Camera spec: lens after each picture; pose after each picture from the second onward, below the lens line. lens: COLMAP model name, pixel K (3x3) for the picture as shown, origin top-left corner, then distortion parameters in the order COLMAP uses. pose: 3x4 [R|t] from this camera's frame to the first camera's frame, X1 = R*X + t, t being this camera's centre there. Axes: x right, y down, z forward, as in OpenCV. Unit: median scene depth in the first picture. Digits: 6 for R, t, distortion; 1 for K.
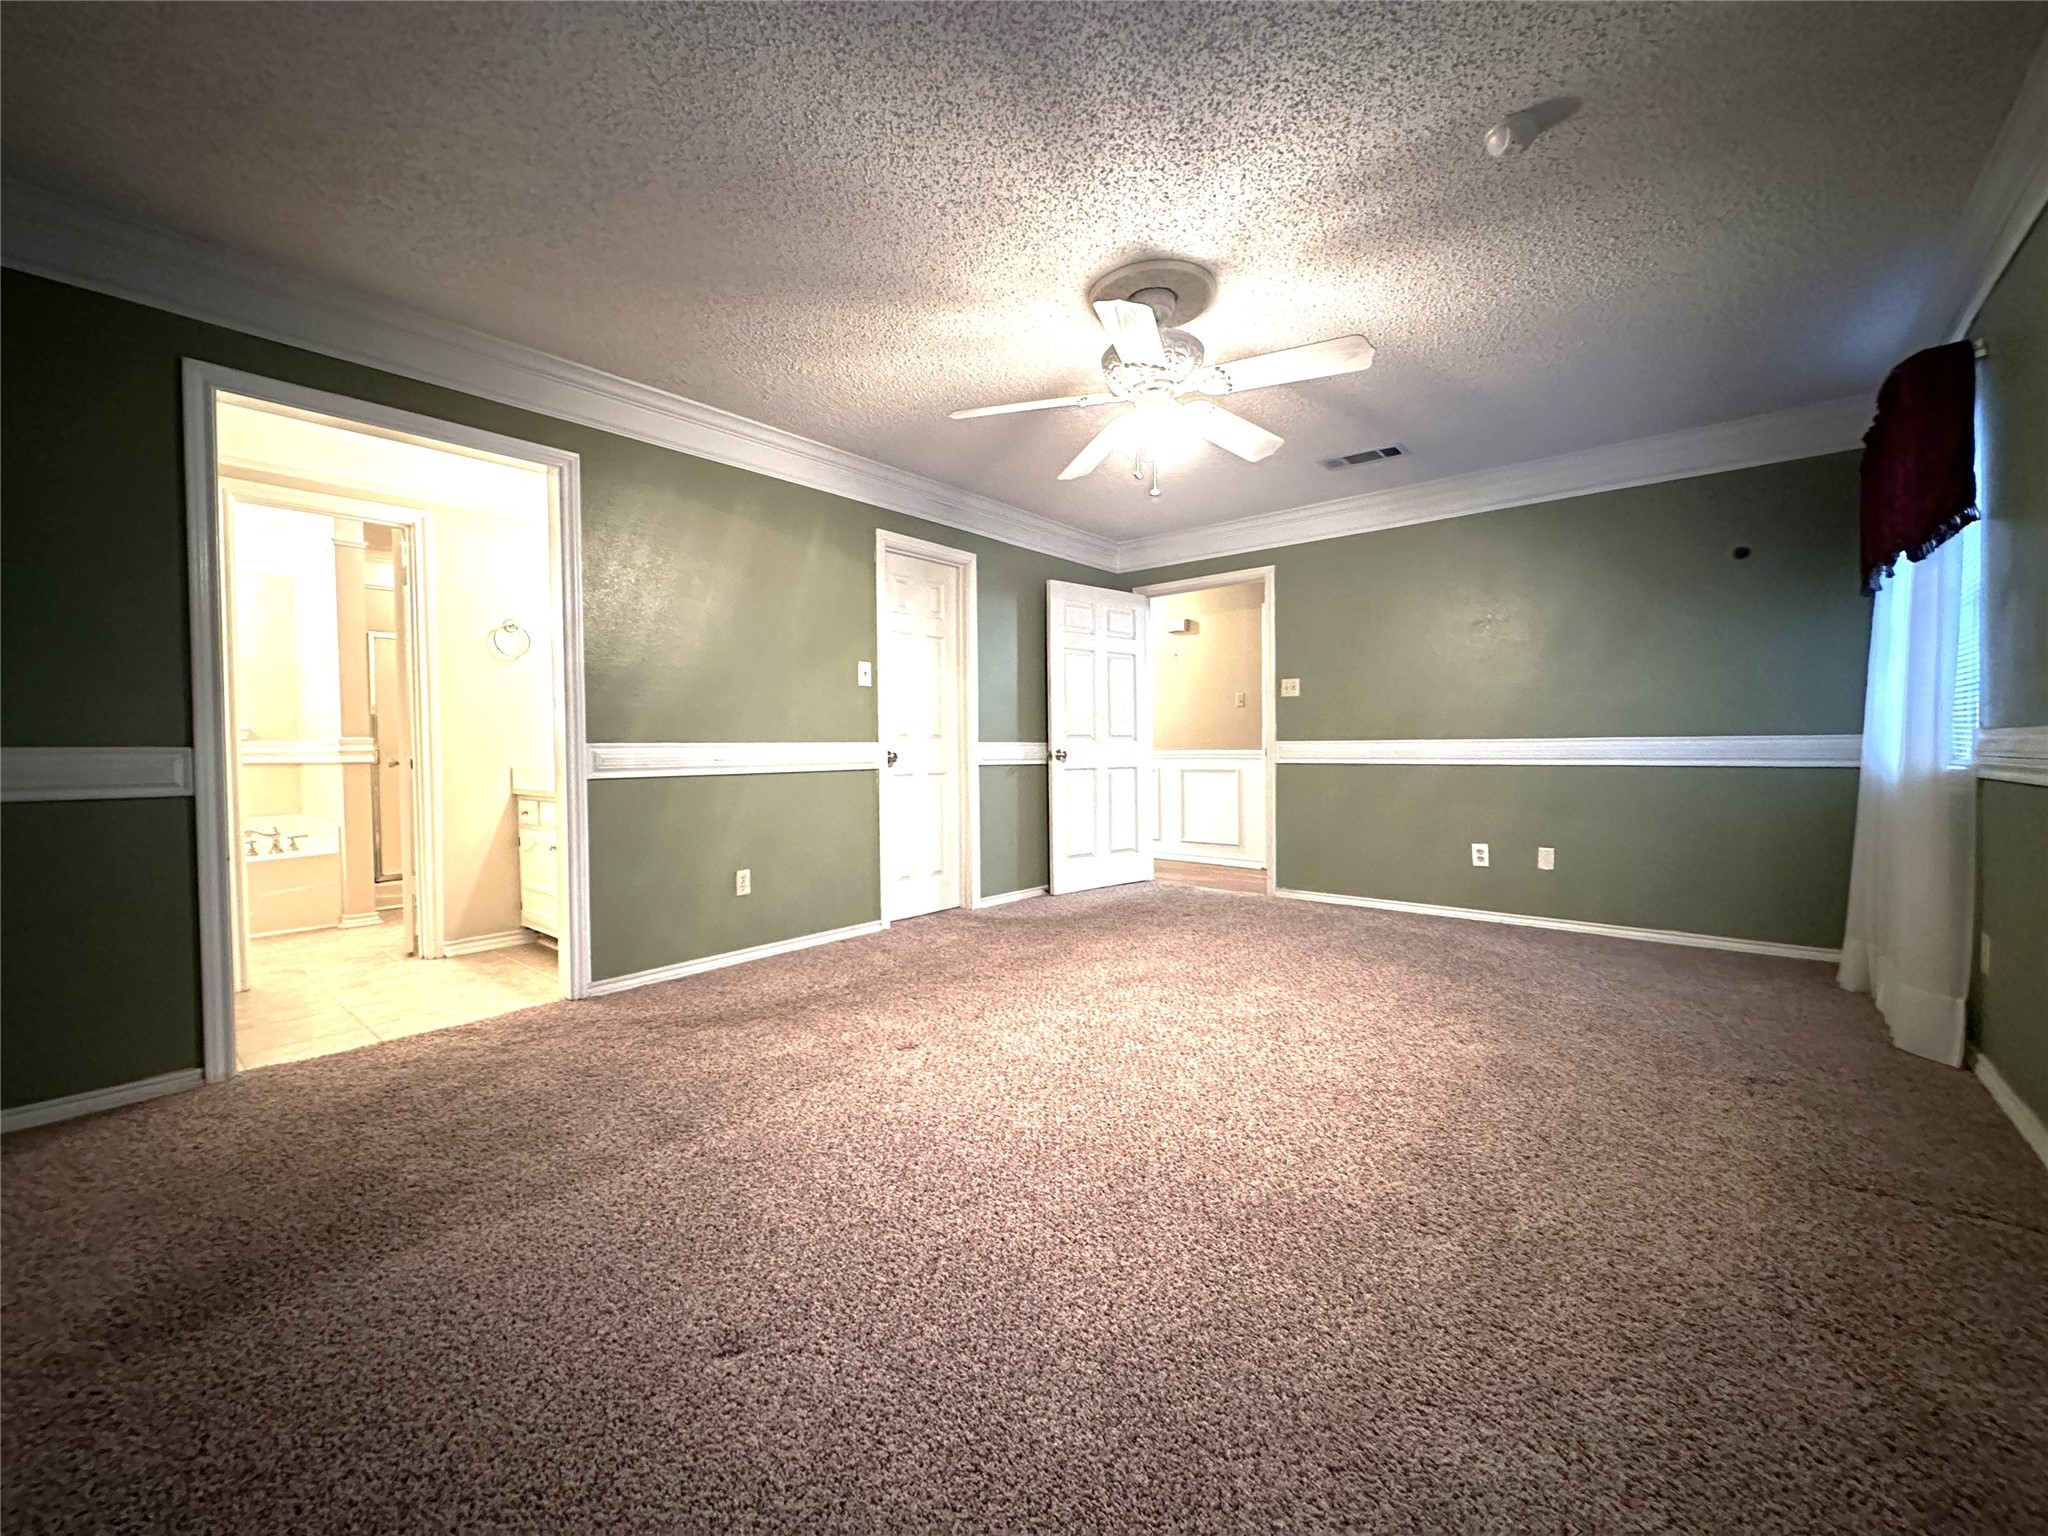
lens RADIAL K [[814.3, 0, 1024.0], [0, 814.3, 768.0], [0, 0, 1]] dist [-0.004887, 0.000459]
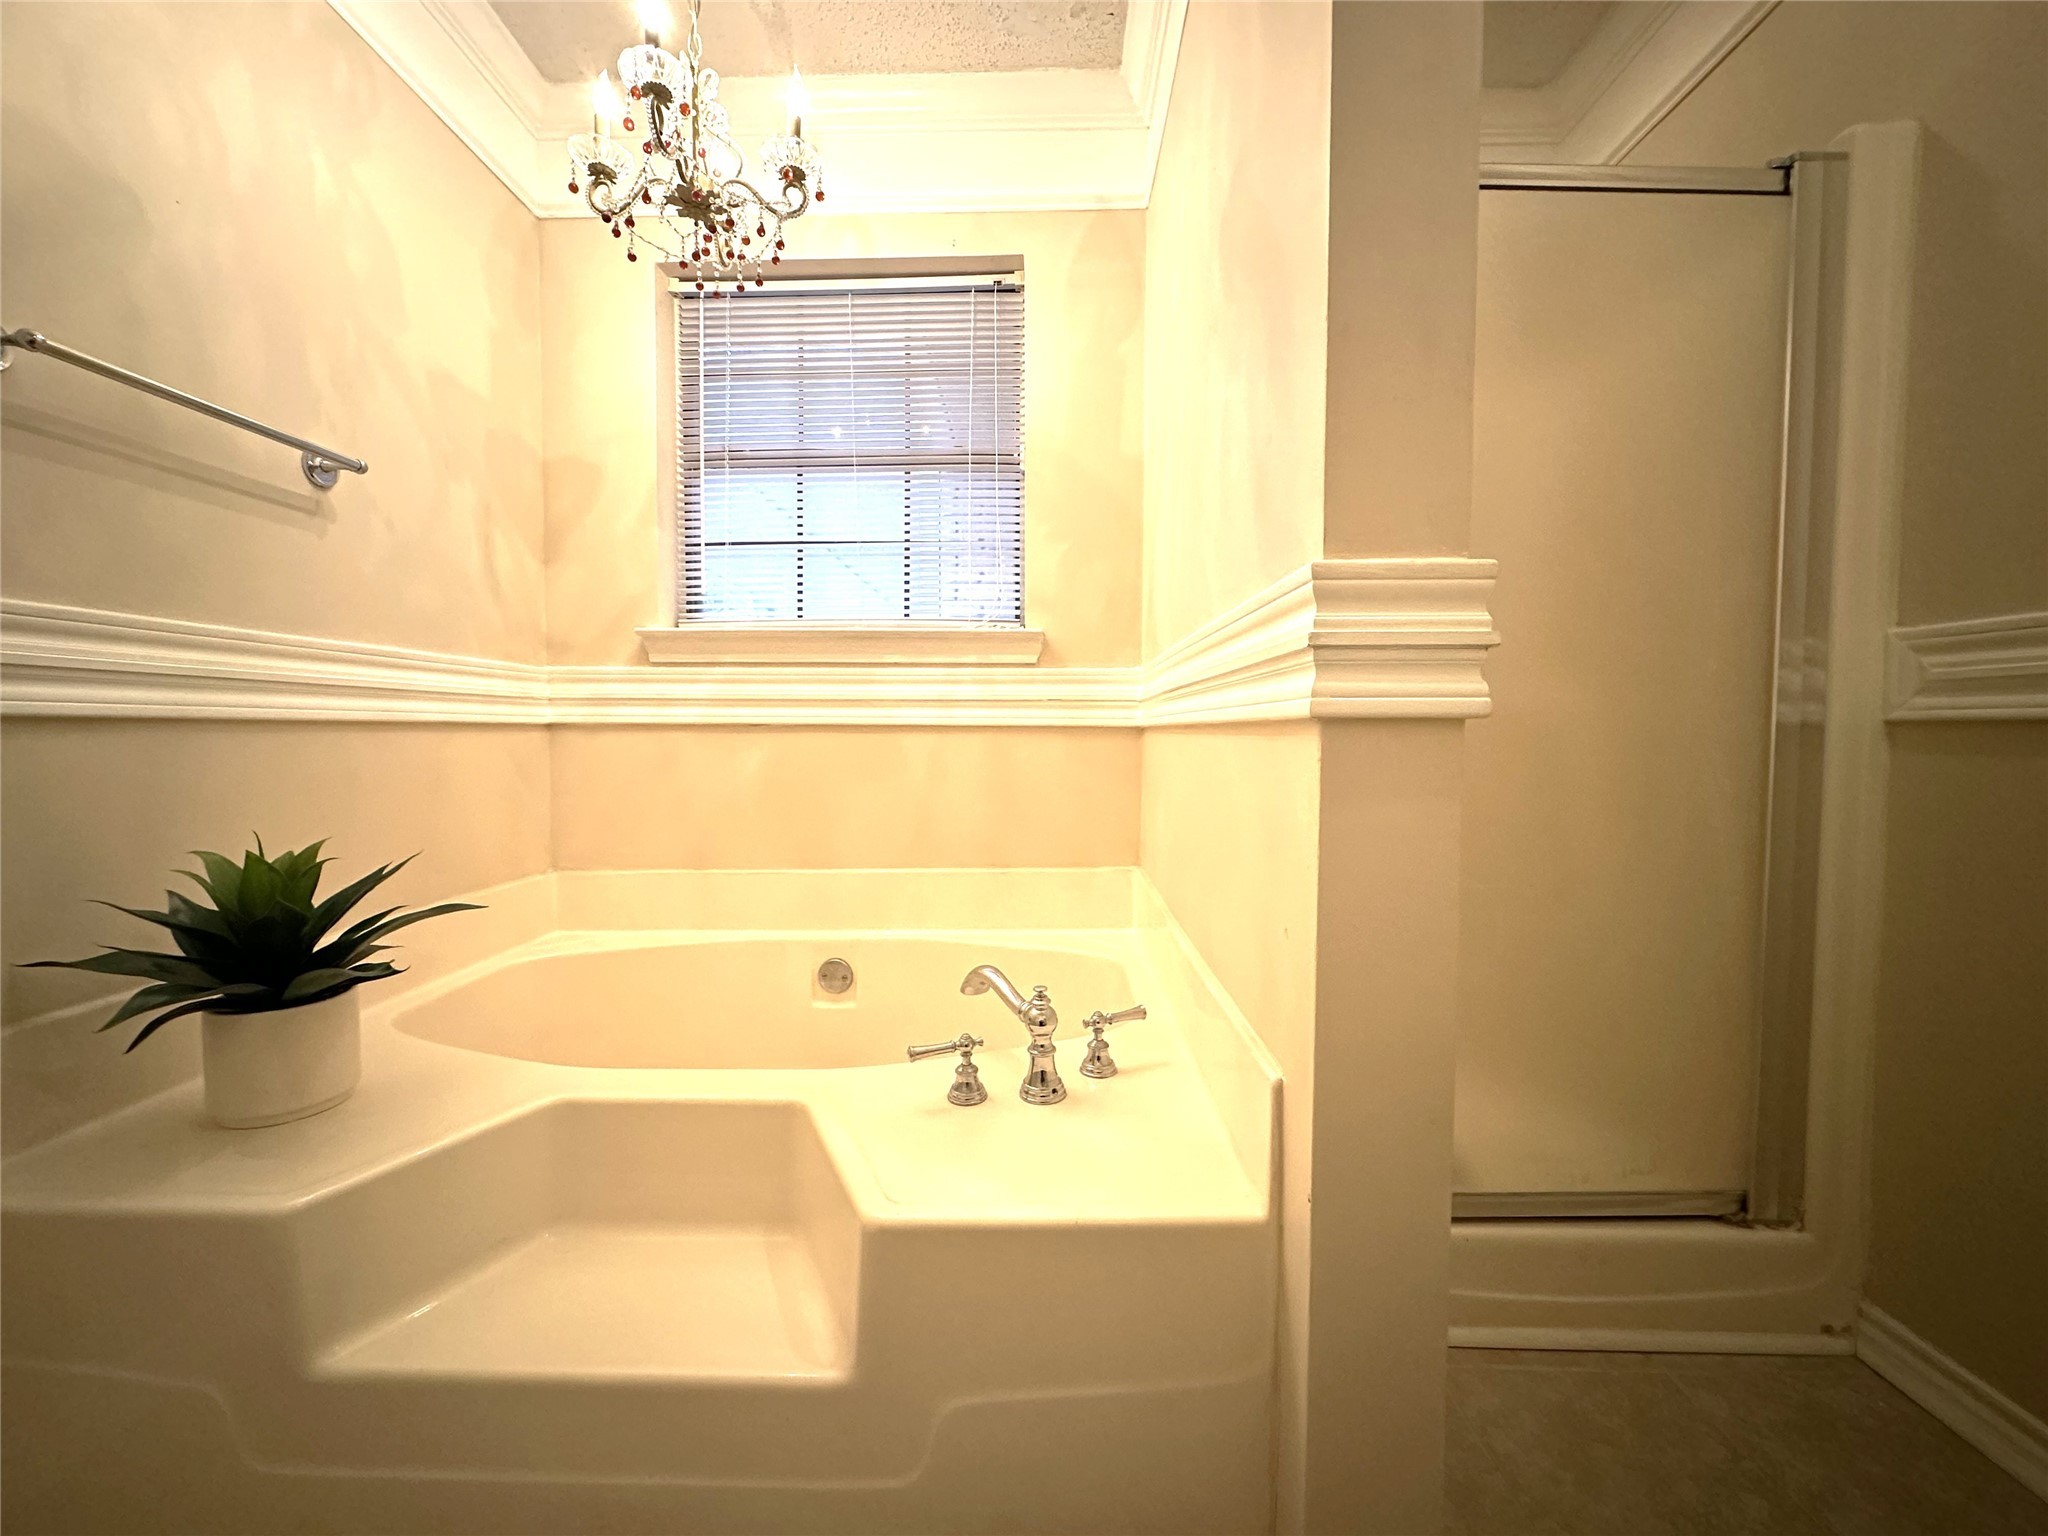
lens RADIAL K [[814.3, 0, 1024.0], [0, 814.3, 768.0], [0, 0, 1]] dist [-0.004887, 0.000459]
pose [[0.629317, 0.050630, -0.775498, -0.742818], [-0.026241, 0.998691, 0.043907, -0.003047], [0.776706, -0.007281, 0.629822, 0.844807]]
